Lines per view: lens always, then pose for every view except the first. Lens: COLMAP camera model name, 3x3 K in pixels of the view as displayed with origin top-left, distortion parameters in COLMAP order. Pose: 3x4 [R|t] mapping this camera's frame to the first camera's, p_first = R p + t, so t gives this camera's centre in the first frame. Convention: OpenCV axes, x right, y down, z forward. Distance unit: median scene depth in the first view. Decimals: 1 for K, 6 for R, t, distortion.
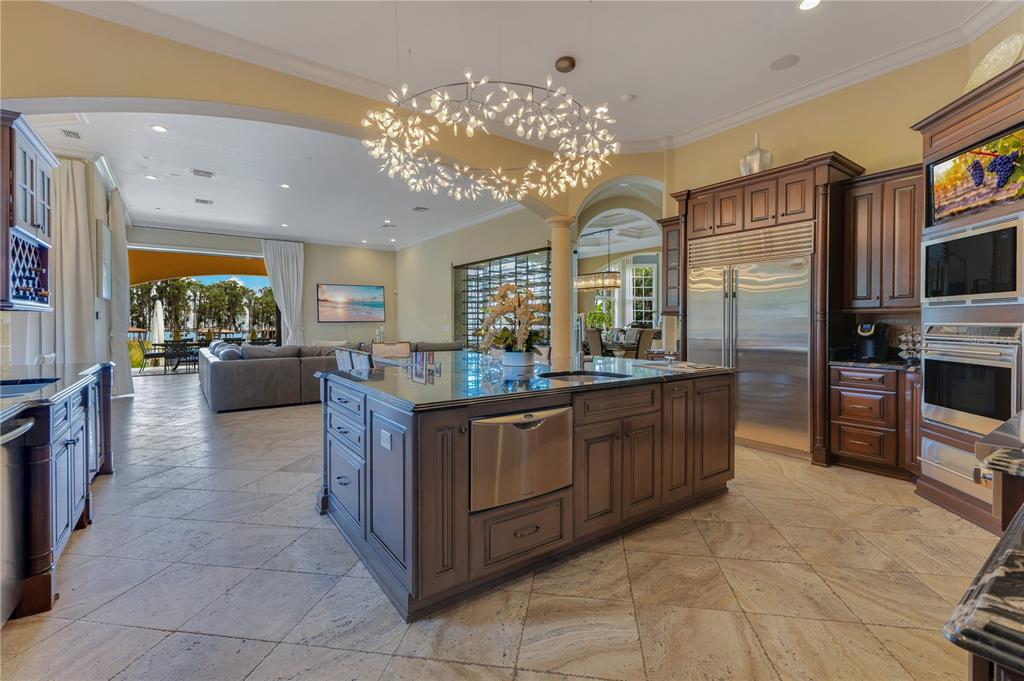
lens RADIAL K [[455.3, 0, 519.8], [0, 455.3, 327.1], [0, 0, 1]] dist [0.010930, -0.001983]
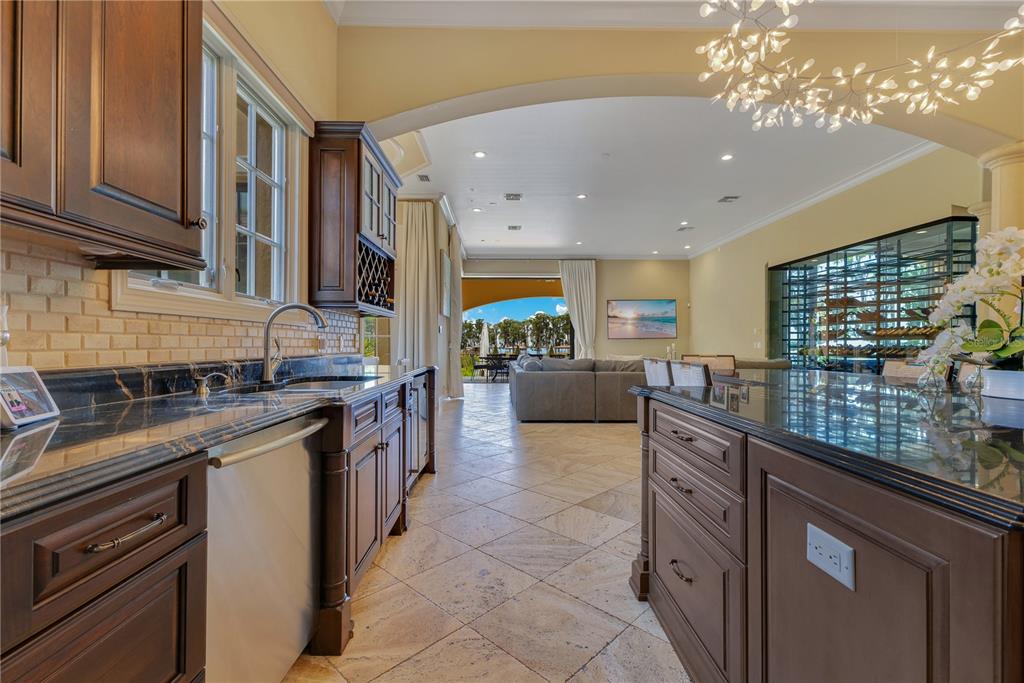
lens RADIAL K [[455.3, 0, 509.2], [0, 455.3, 344.2], [0, 0, 1]] dist [0.010930, -0.001983]
pose [[0.814147, 0.005463, -0.580633, -0.084366], [-0.010519, 0.999930, -0.005342, 0.017048], [0.580563, 0.010457, 0.814148, 0.140400]]
